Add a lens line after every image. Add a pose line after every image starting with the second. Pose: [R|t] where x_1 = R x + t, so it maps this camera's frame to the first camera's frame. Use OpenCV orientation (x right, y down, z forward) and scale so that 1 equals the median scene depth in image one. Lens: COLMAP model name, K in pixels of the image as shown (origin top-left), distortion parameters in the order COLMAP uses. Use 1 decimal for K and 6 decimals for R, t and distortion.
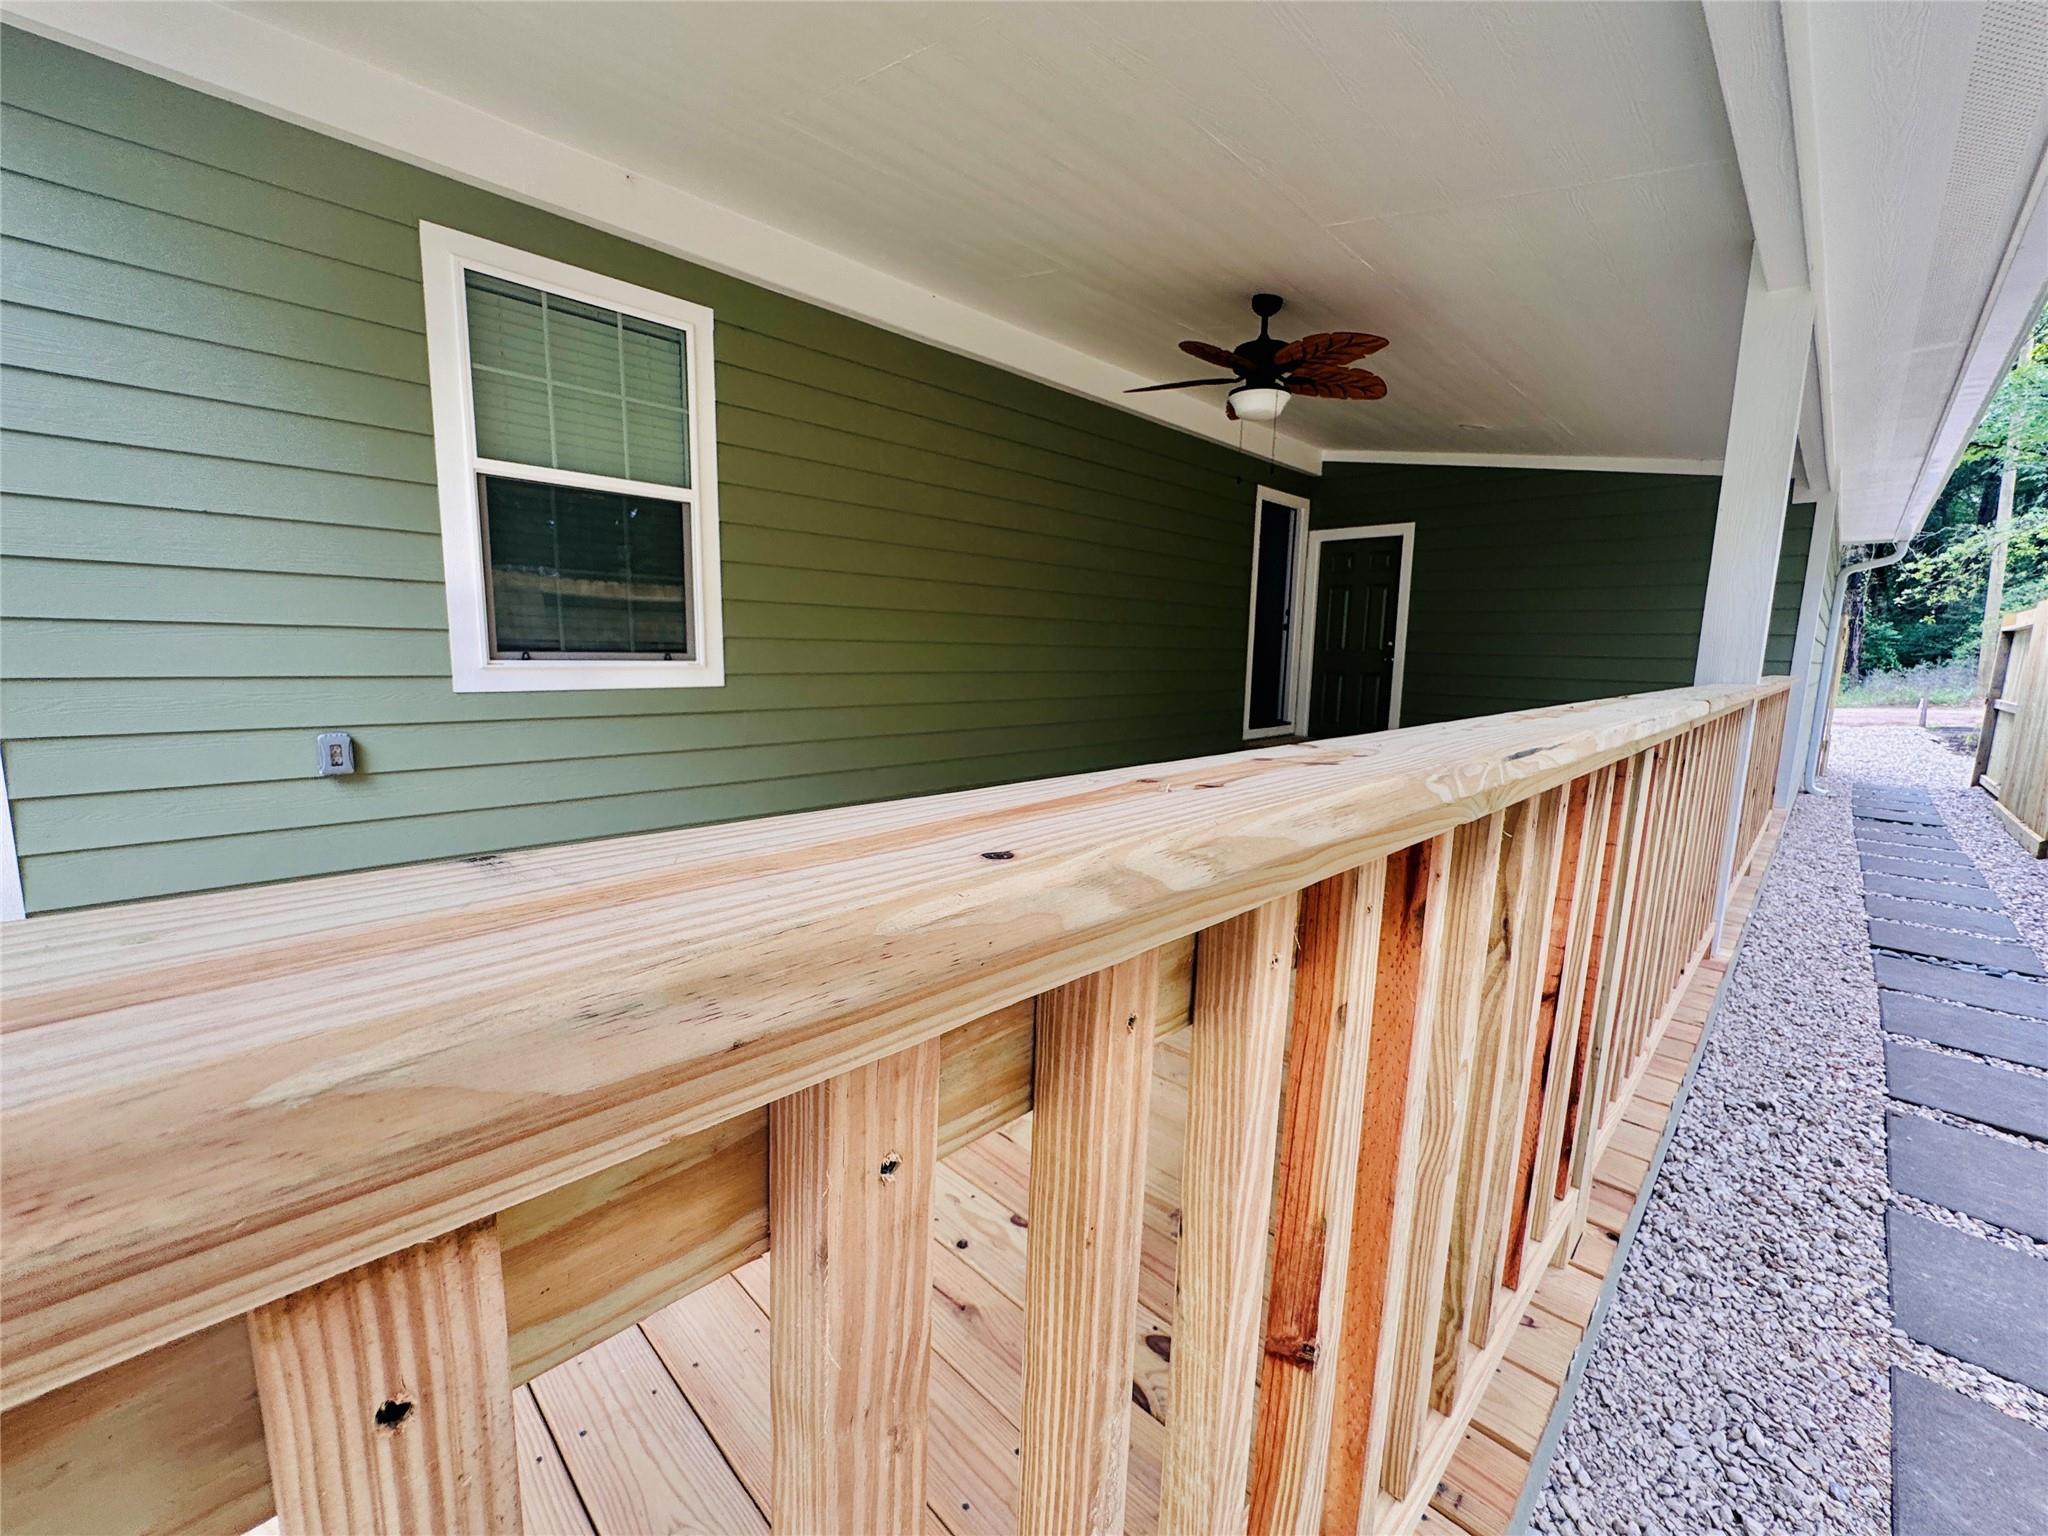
lens RADIAL K [[818.9, 0, 1026.0], [0, 818.9, 765.7], [0, 0, 1]] dist [-0.003926, 0.000427]
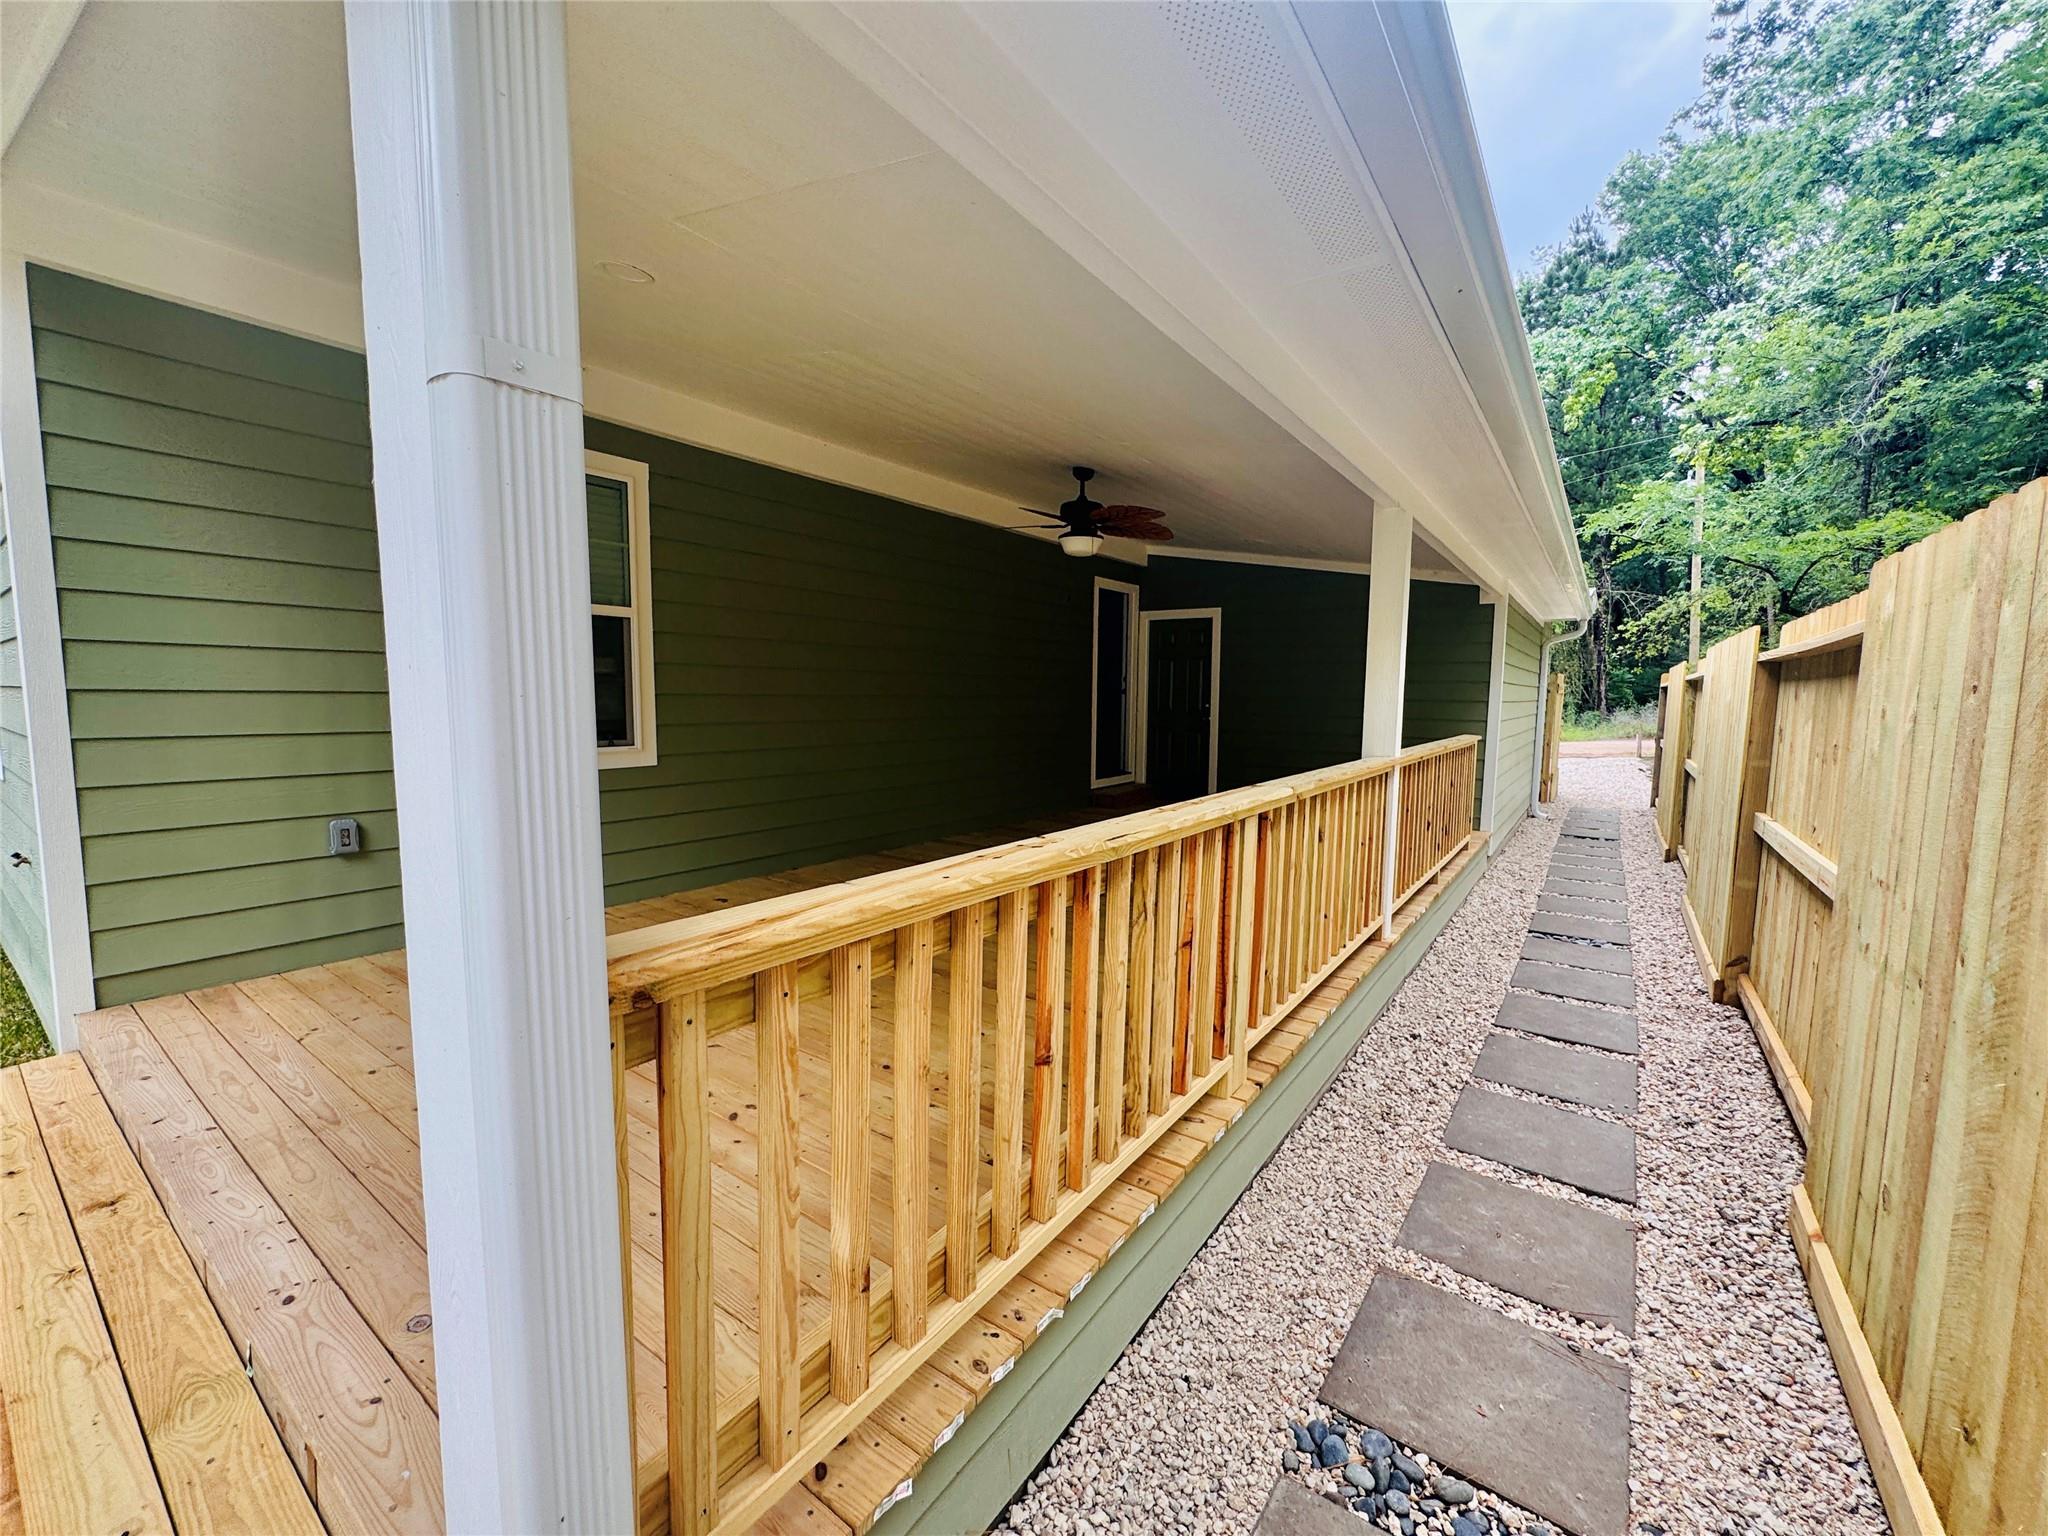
lens RADIAL K [[818.9, 0, 1020.9], [0, 818.9, 763.0], [0, 0, 1]] dist [-0.003926, 0.000427]
pose [[0.988123, -0.024085, 0.151767, -0.028911], [0.032245, 0.998150, -0.051537, -0.028058], [-0.150245, 0.055819, 0.987072, -0.359329]]
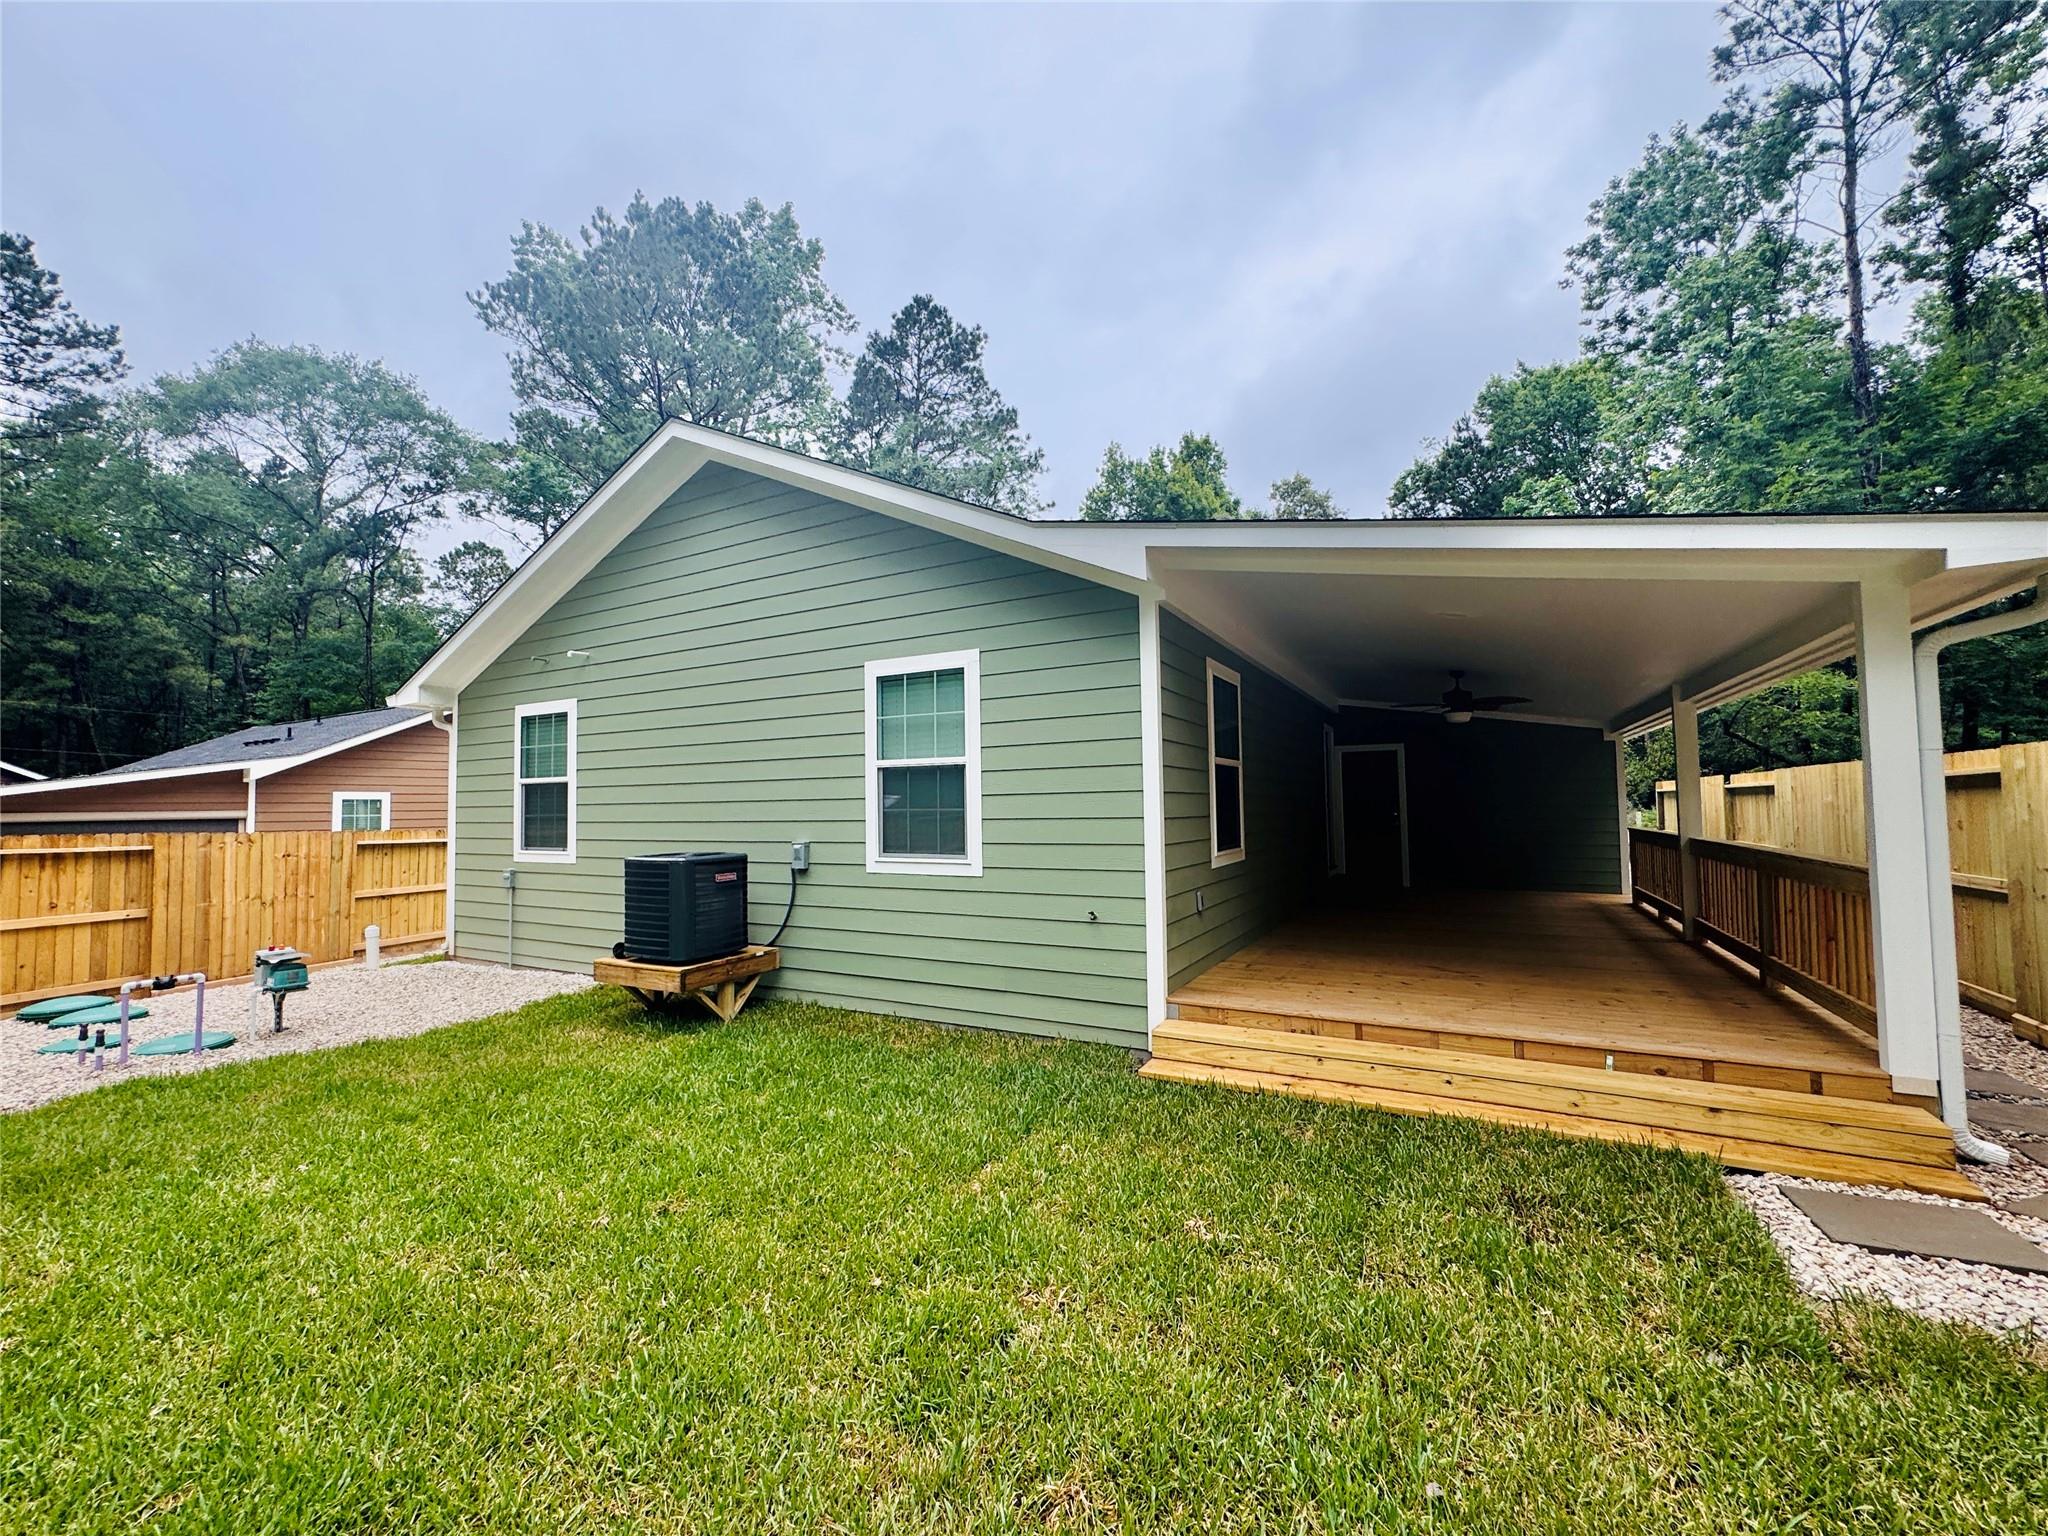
lens RADIAL K [[818.9, 0, 1014.9], [0, 818.9, 763.9], [0, 0, 1]] dist [-0.003926, 0.000427]
pose [[0.961355, -0.017644, 0.274747, -1.831018], [0.070514, 0.980437, -0.183768, 0.000771], [-0.266130, 0.196039, 0.943792, -0.909568]]
